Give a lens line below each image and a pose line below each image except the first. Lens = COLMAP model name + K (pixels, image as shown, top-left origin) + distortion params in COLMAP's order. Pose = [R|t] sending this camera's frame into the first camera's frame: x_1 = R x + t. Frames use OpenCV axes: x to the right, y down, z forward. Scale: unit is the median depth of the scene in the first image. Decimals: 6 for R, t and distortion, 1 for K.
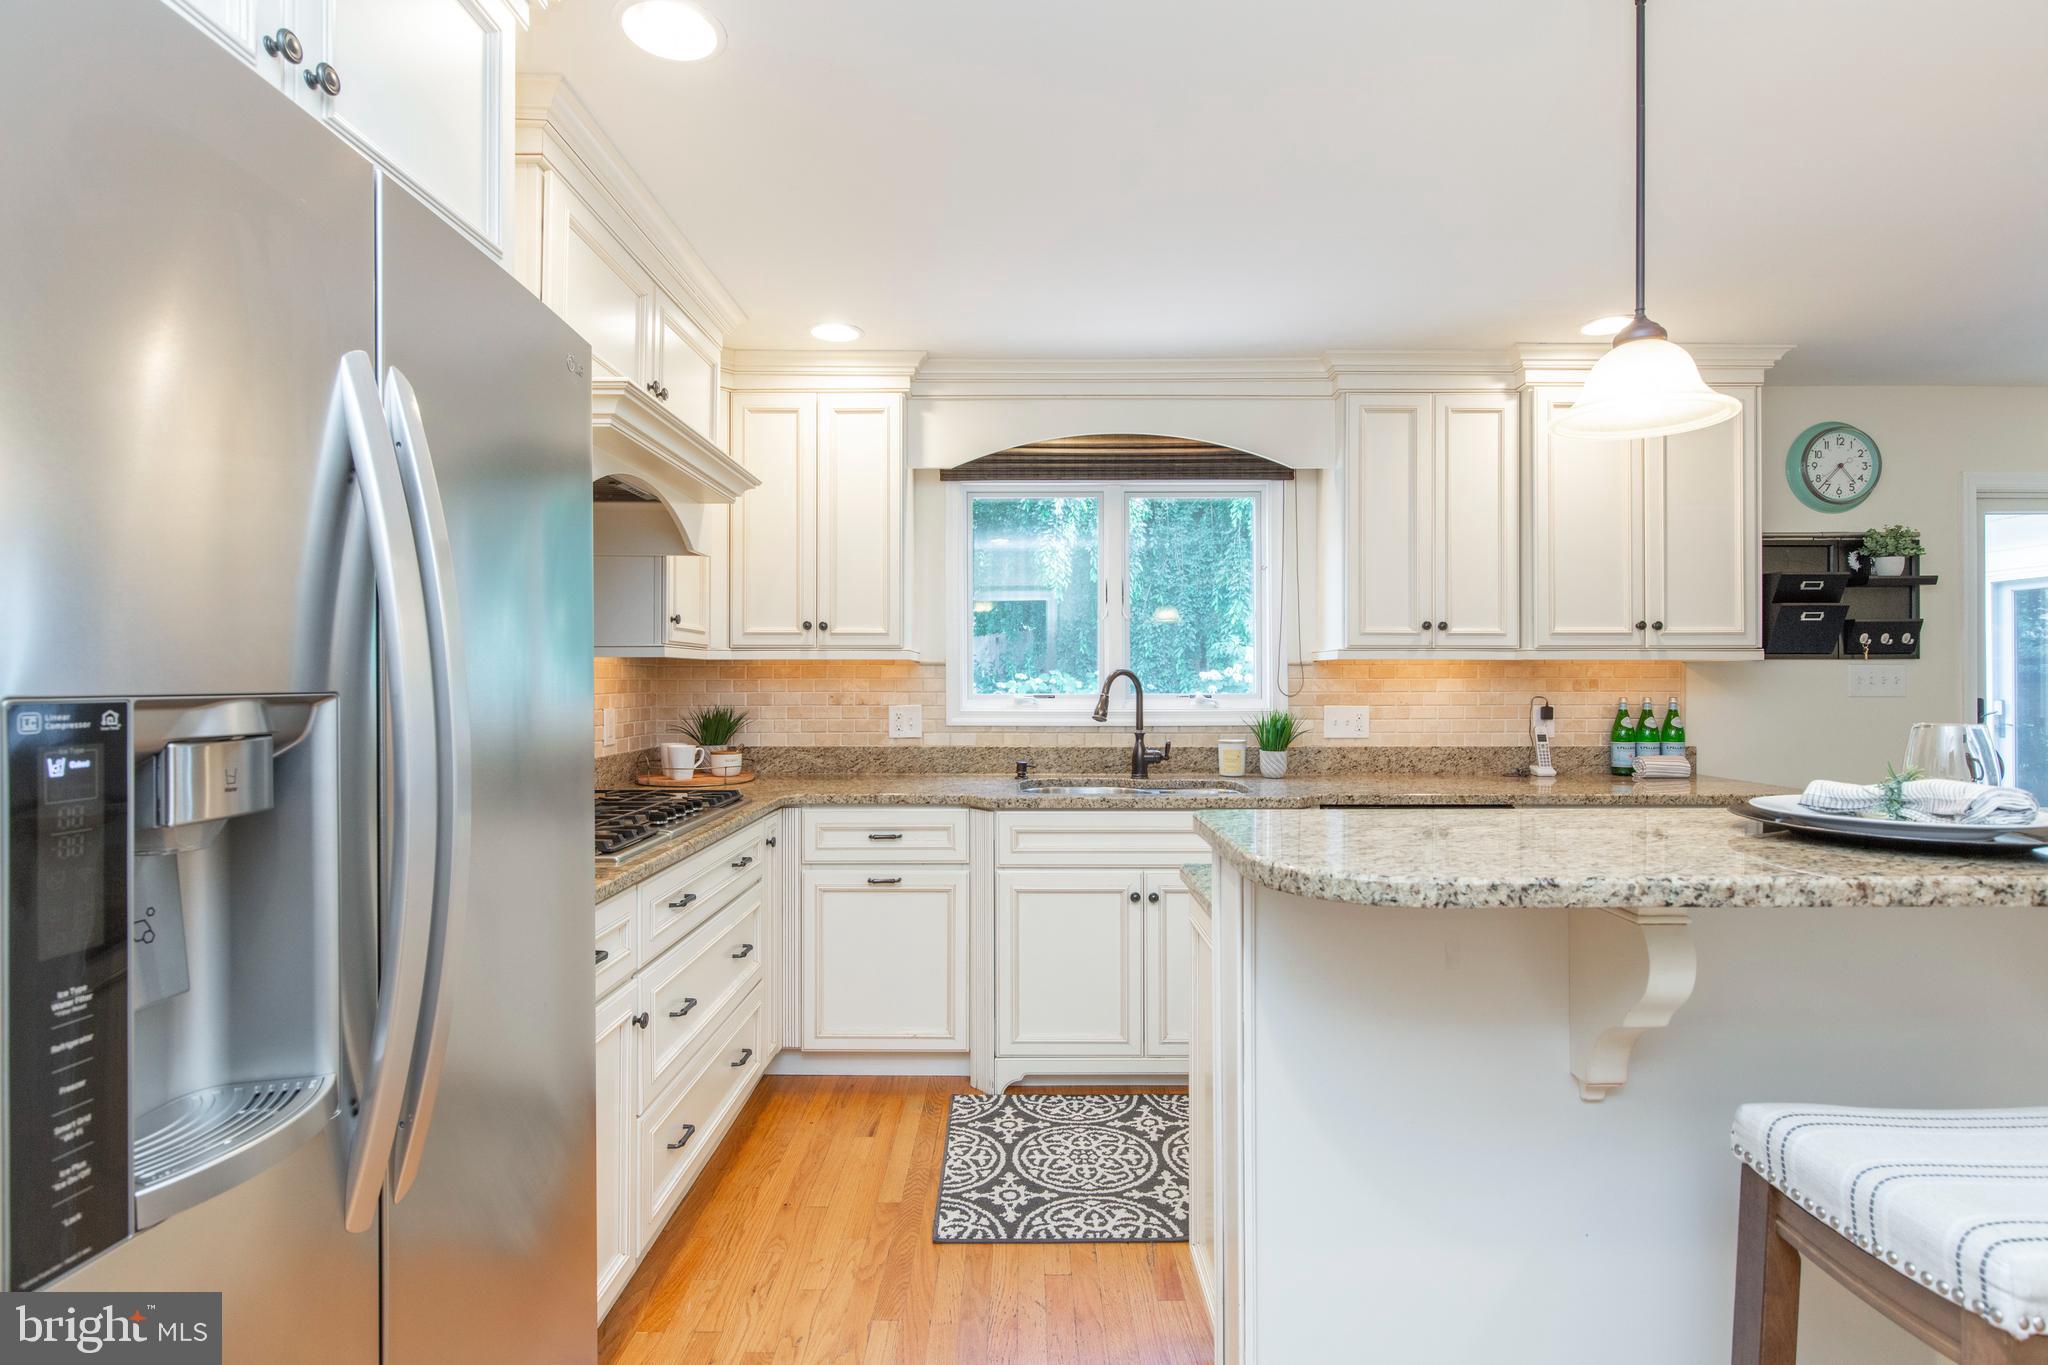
lens RADIAL K [[990.7, 0, 1012.3], [0, 990.7, 674.0], [0, 0, 1]] dist [0.001803, -0.001257]
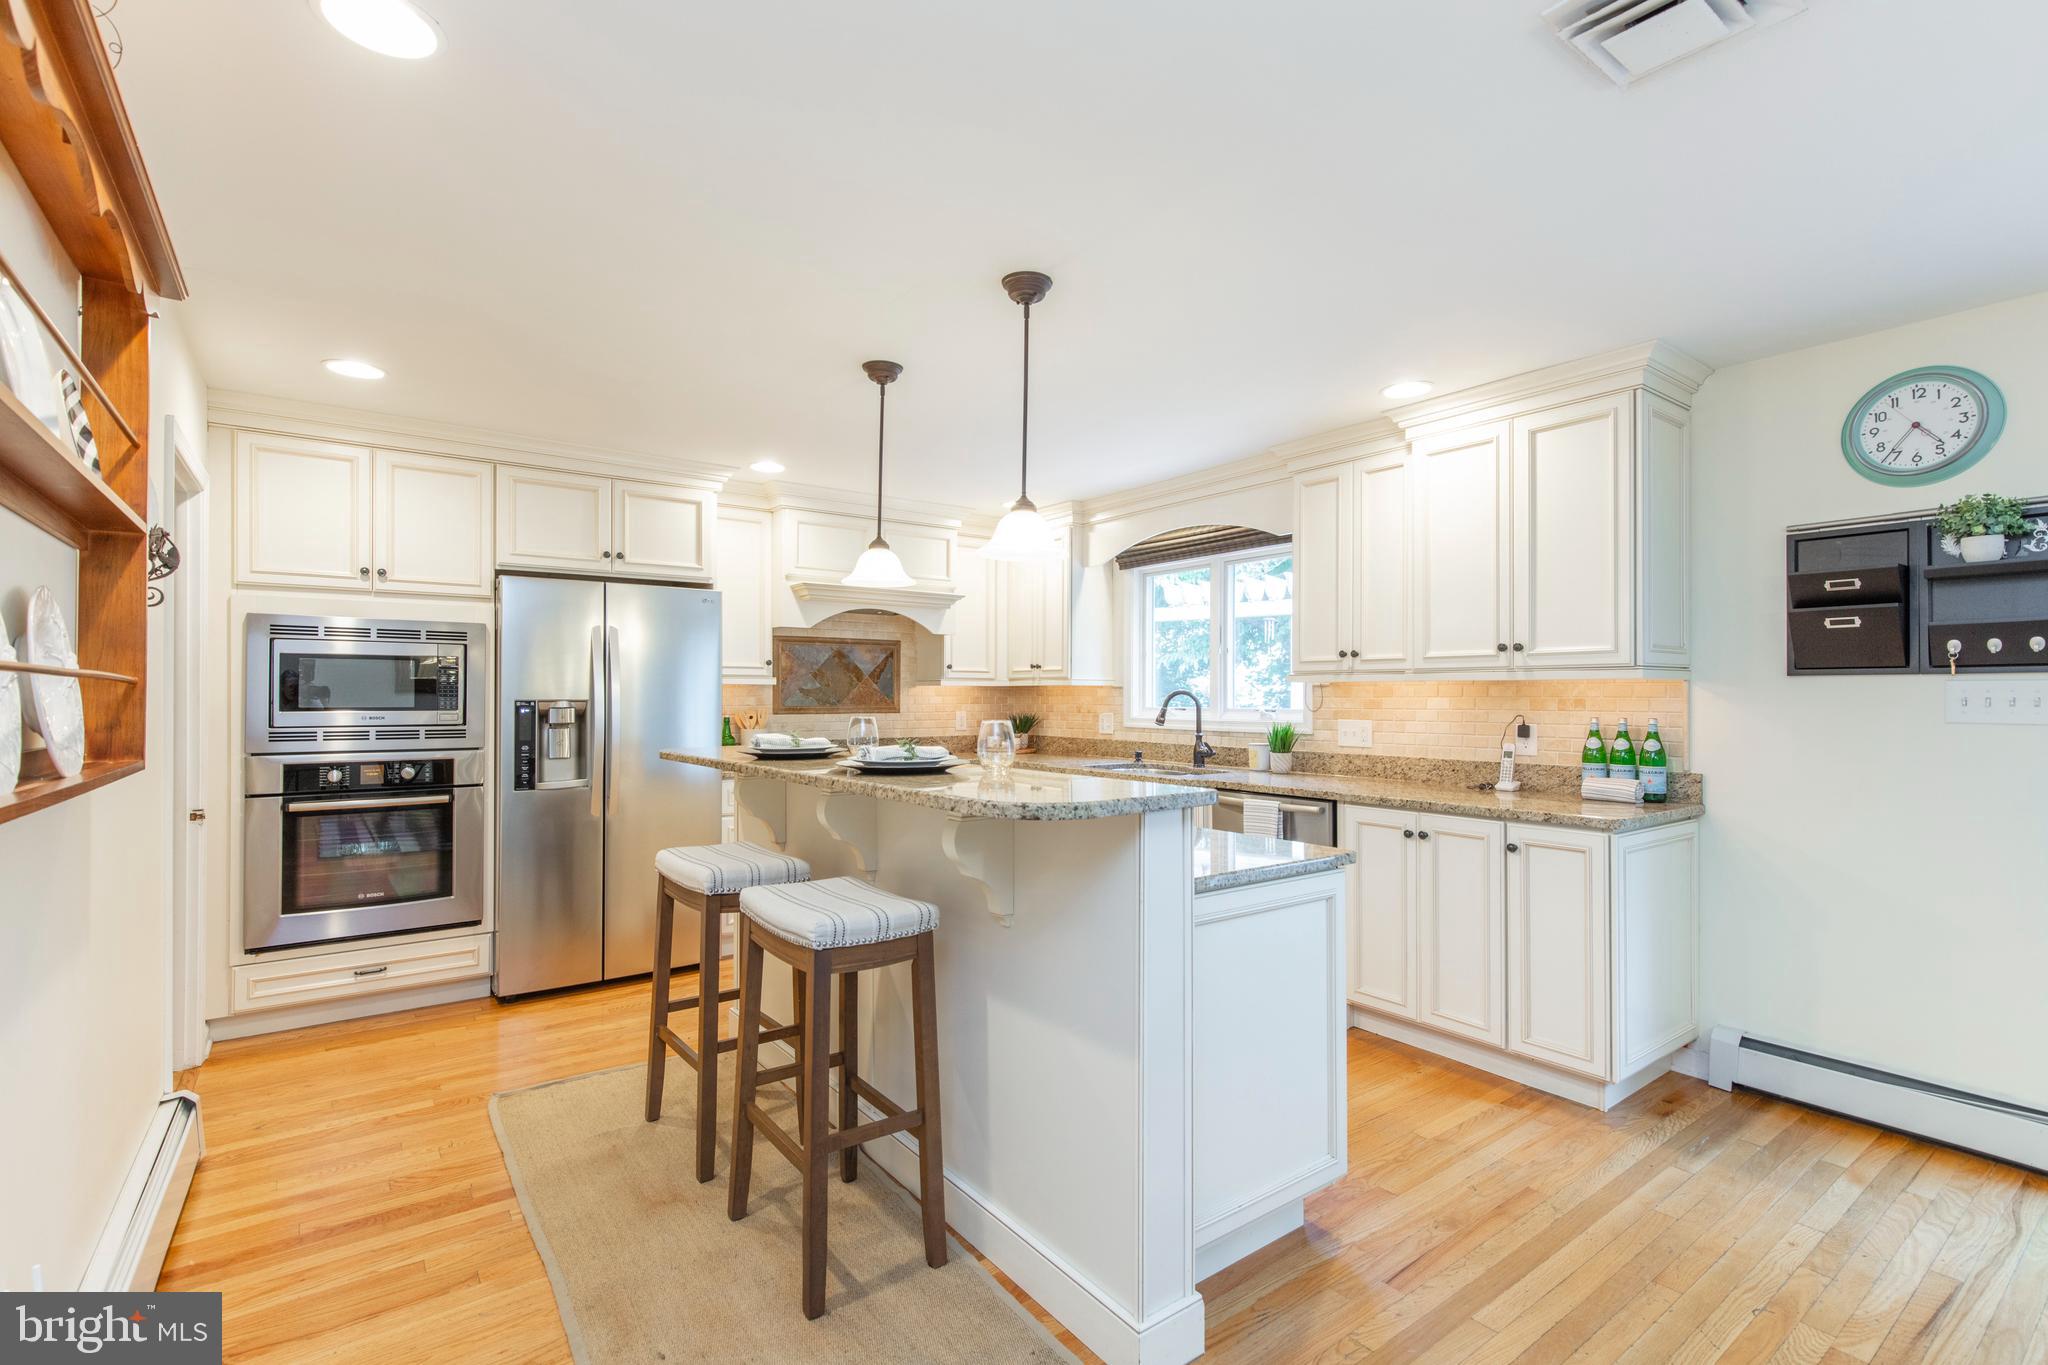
lens RADIAL K [[918.7, 0, 1015.5], [0, 918.7, 690.2], [0, 0, 1]] dist [-0.000468, 0.000056]
pose [[0.595862, -0.003591, -0.803079, 1.030523], [0.003433, 0.999992, -0.001924, -0.003350], [0.803080, -0.001611, 0.595869, 0.003358]]
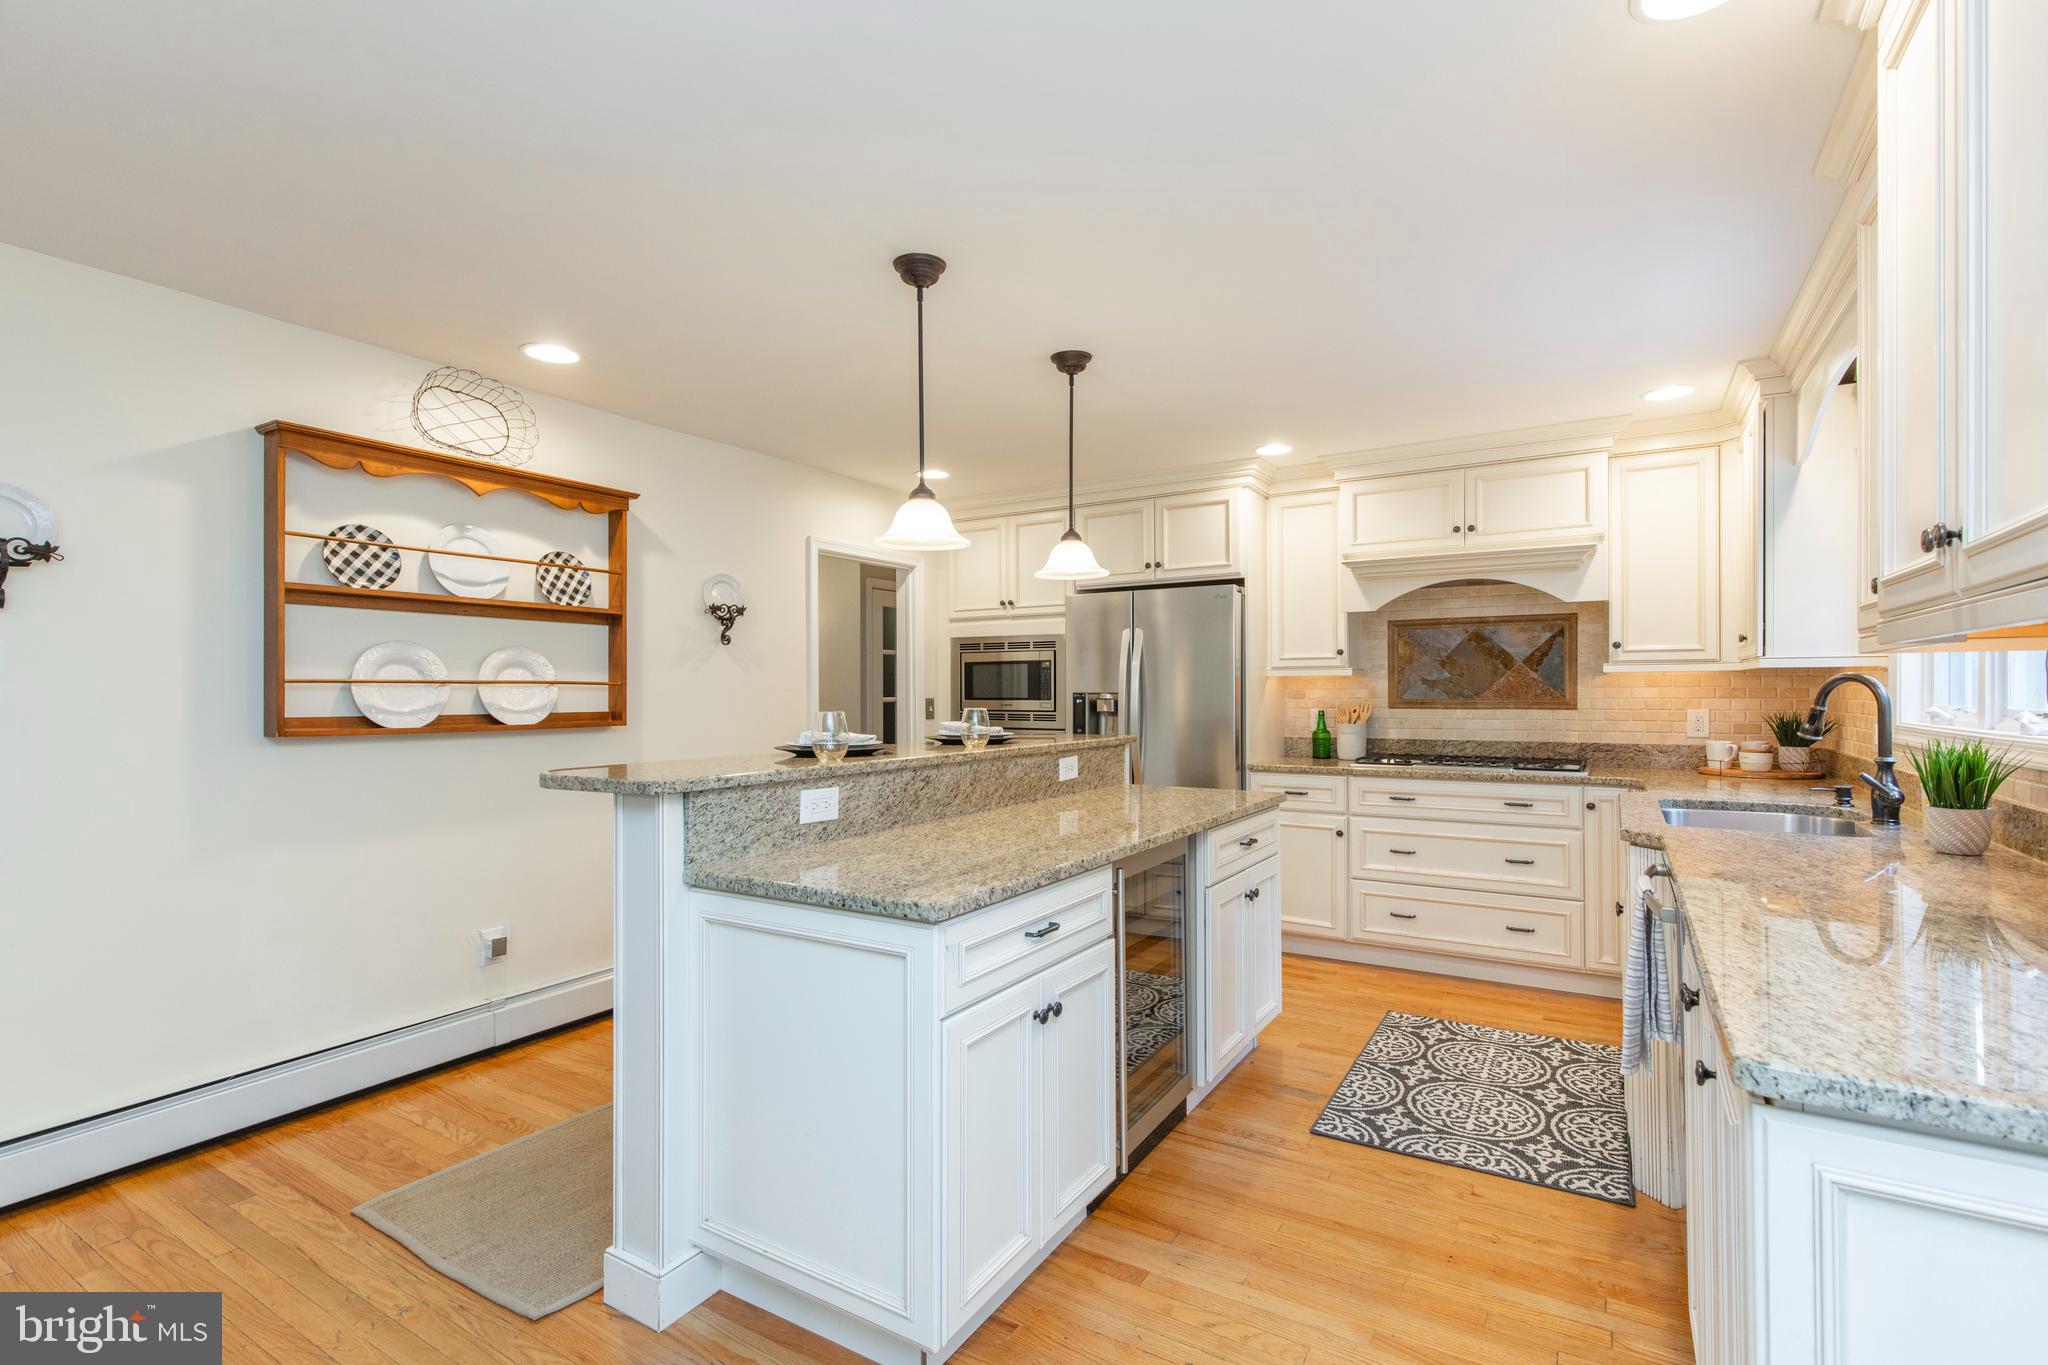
lens RADIAL K [[927.8, 0, 1007.1], [0, 927.8, 690.1], [0, 0, 1]] dist [0.012115, -0.000131]
pose [[-0.538354, 0.002208, -0.842716, 1.046470], [0.009776, 0.999946, -0.003625, 0.004160], [0.842662, -0.010190, -0.538346, 0.832296]]
